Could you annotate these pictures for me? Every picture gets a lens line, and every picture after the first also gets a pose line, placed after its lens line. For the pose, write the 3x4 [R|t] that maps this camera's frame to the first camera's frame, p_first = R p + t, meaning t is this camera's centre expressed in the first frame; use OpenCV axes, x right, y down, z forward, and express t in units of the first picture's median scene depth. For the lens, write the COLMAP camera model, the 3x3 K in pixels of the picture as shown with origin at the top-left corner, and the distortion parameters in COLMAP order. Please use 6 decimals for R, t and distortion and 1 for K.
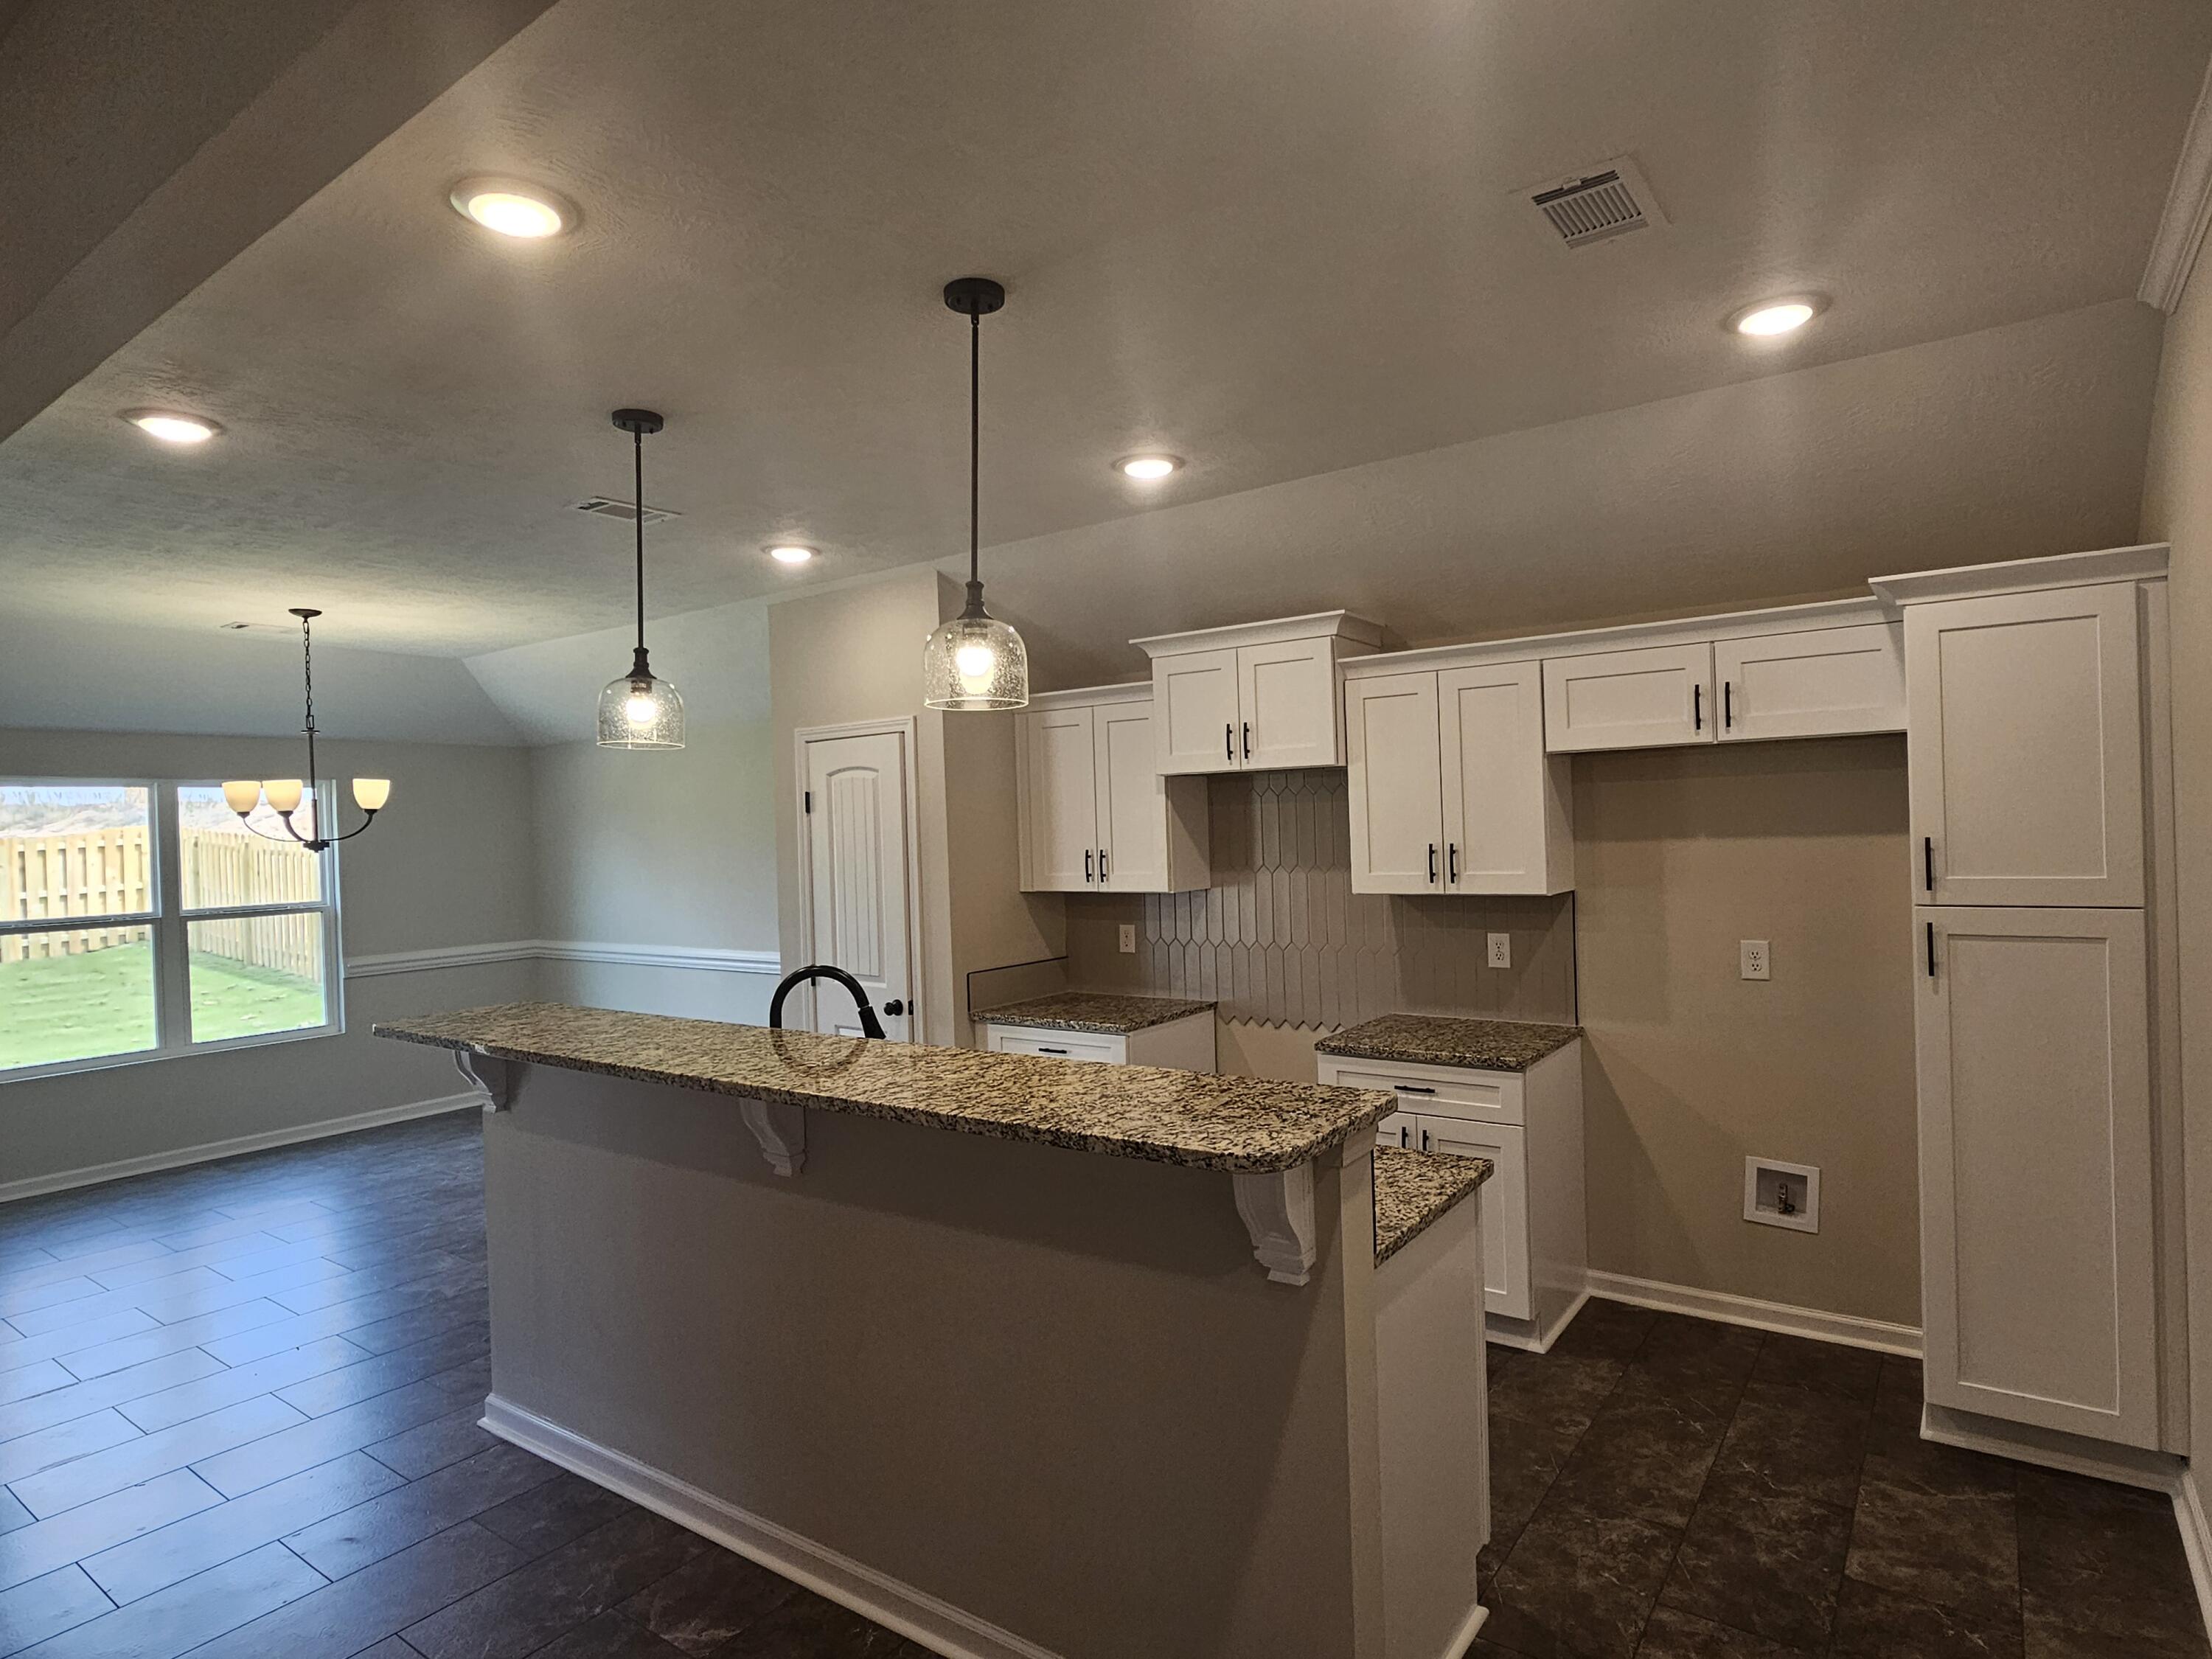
lens RADIAL K [[1199.8, 0, 1094.8], [0, 1199.8, 832.5], [0, 0, 1]] dist [-0.004512, 0.000780]
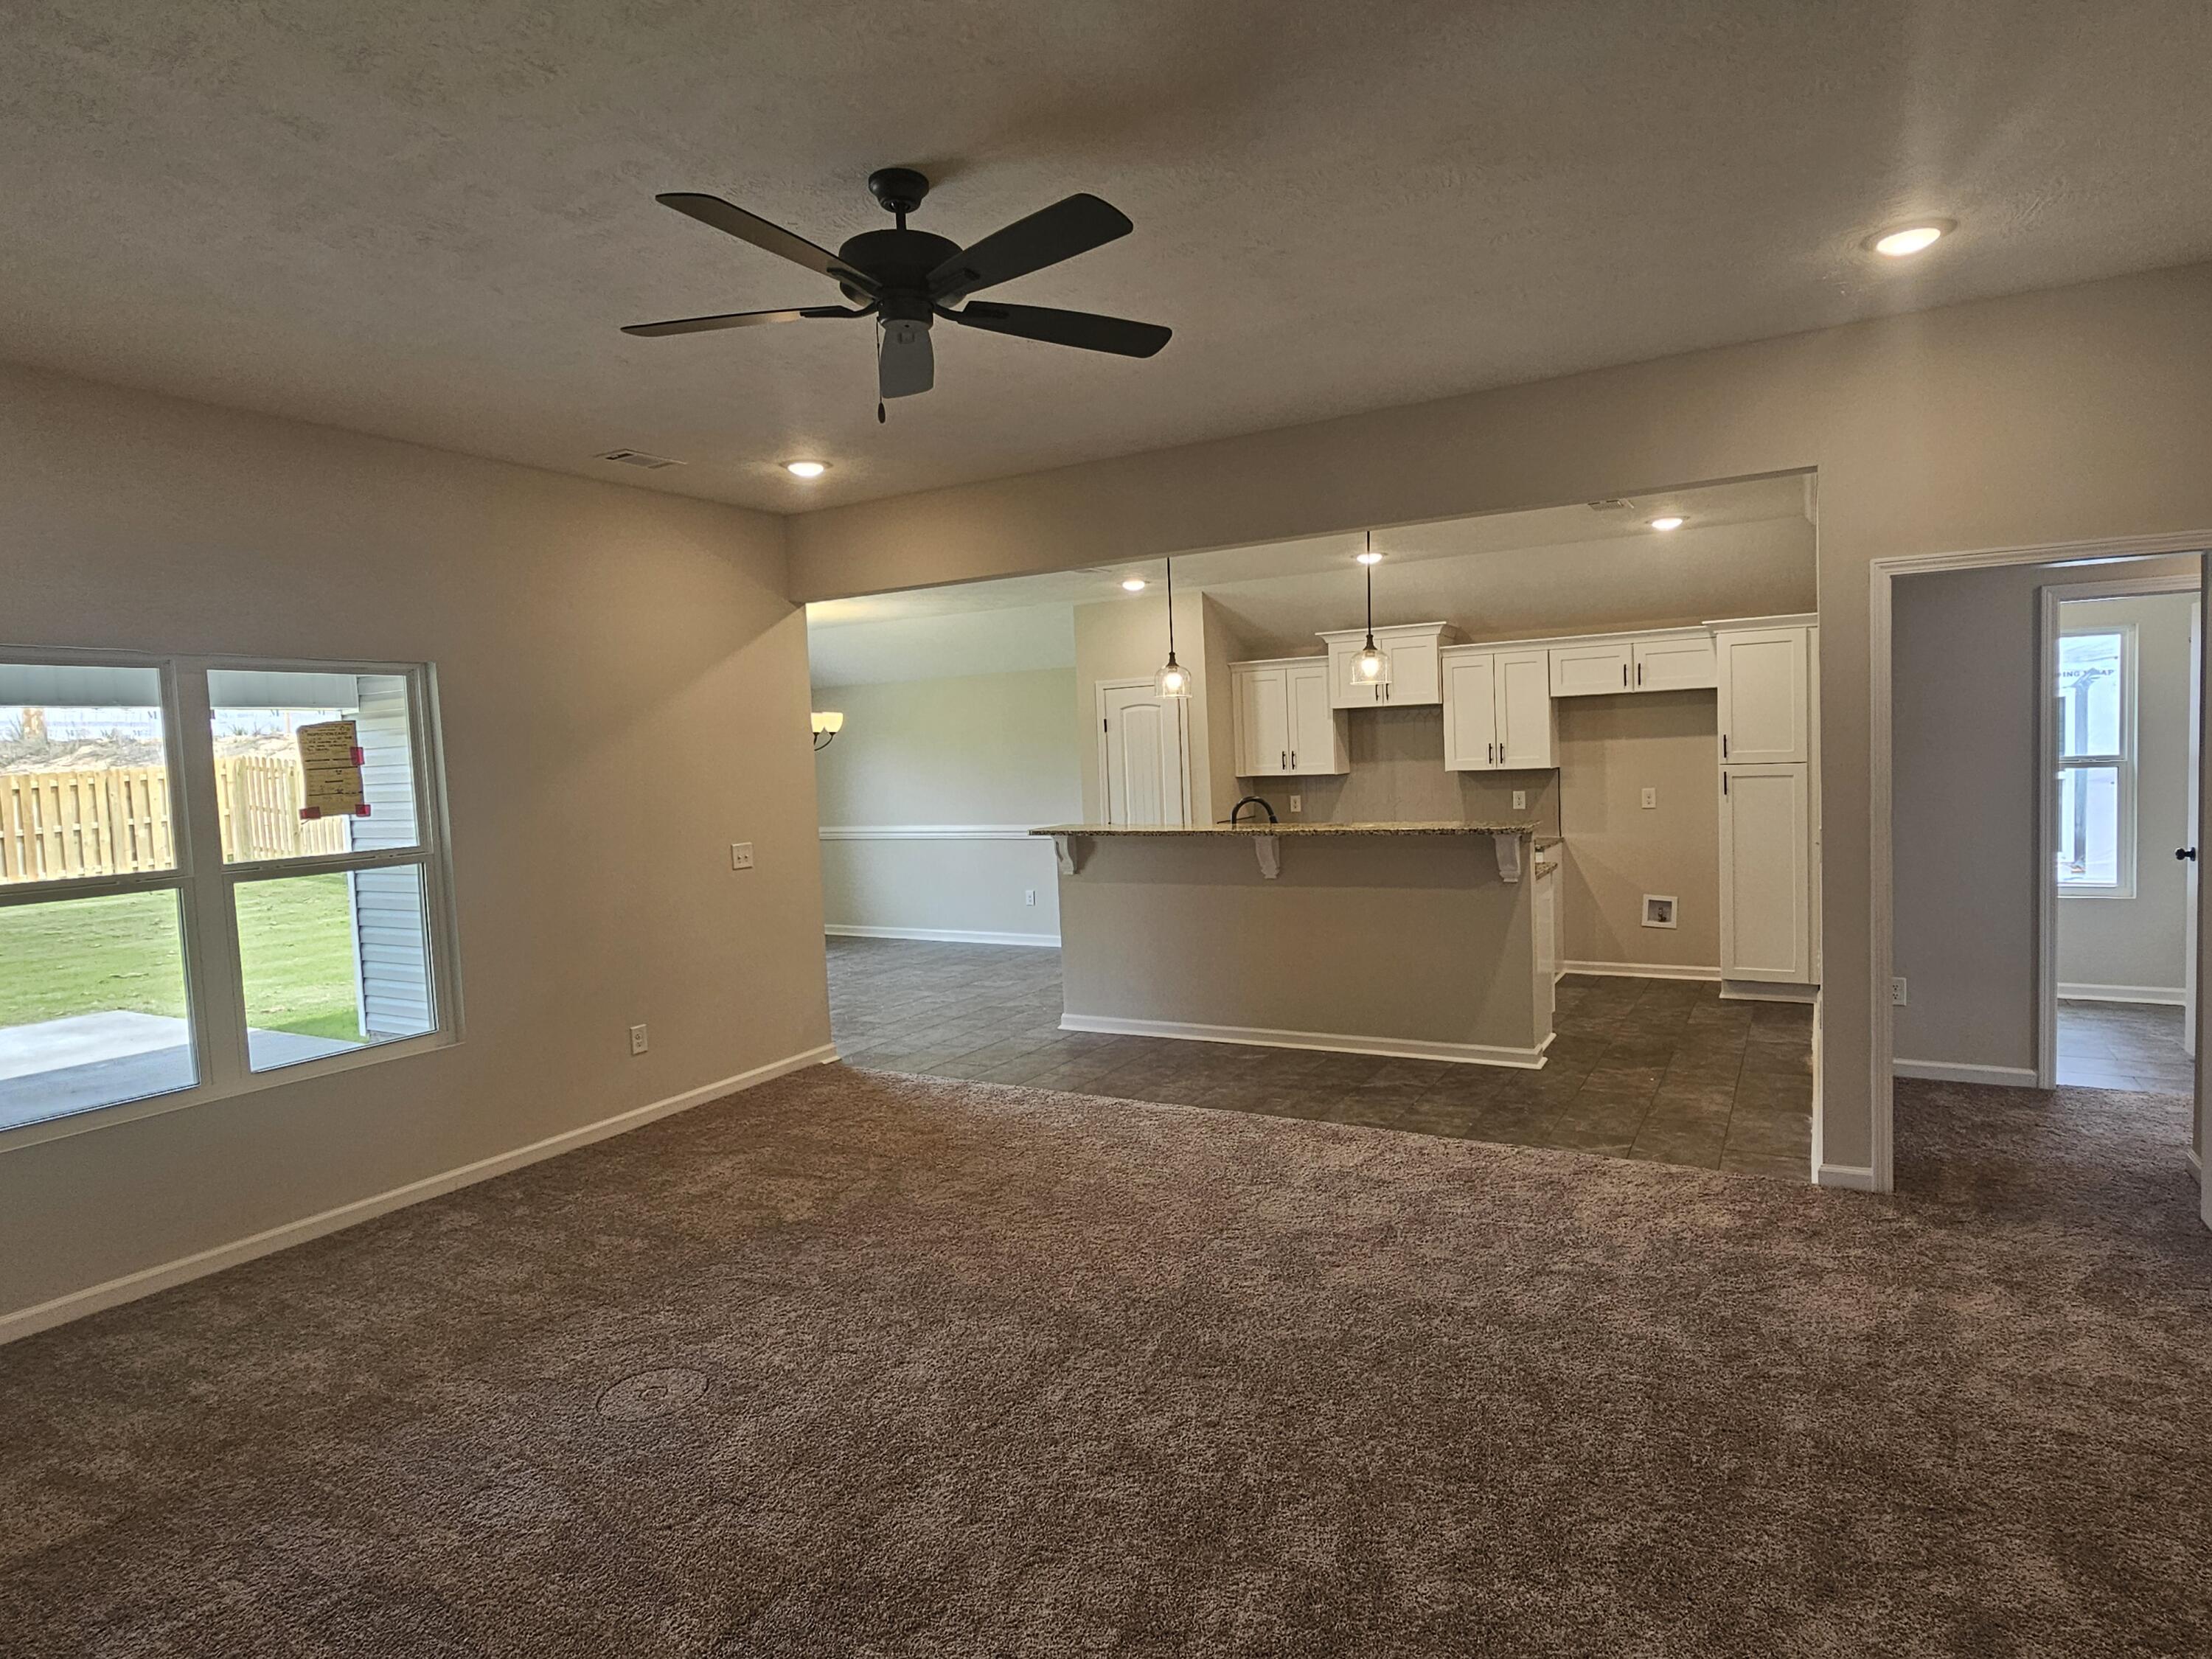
lens RADIAL K [[1199.8, 0, 1108.5], [0, 1199.8, 816.6], [0, 0, 1]] dist [-0.004512, 0.000780]
pose [[0.994008, -0.013930, 0.108417, -0.532318], [0.009234, 0.999002, 0.043702, 0.036121], [-0.108918, -0.042439, 0.993144, -0.845303]]
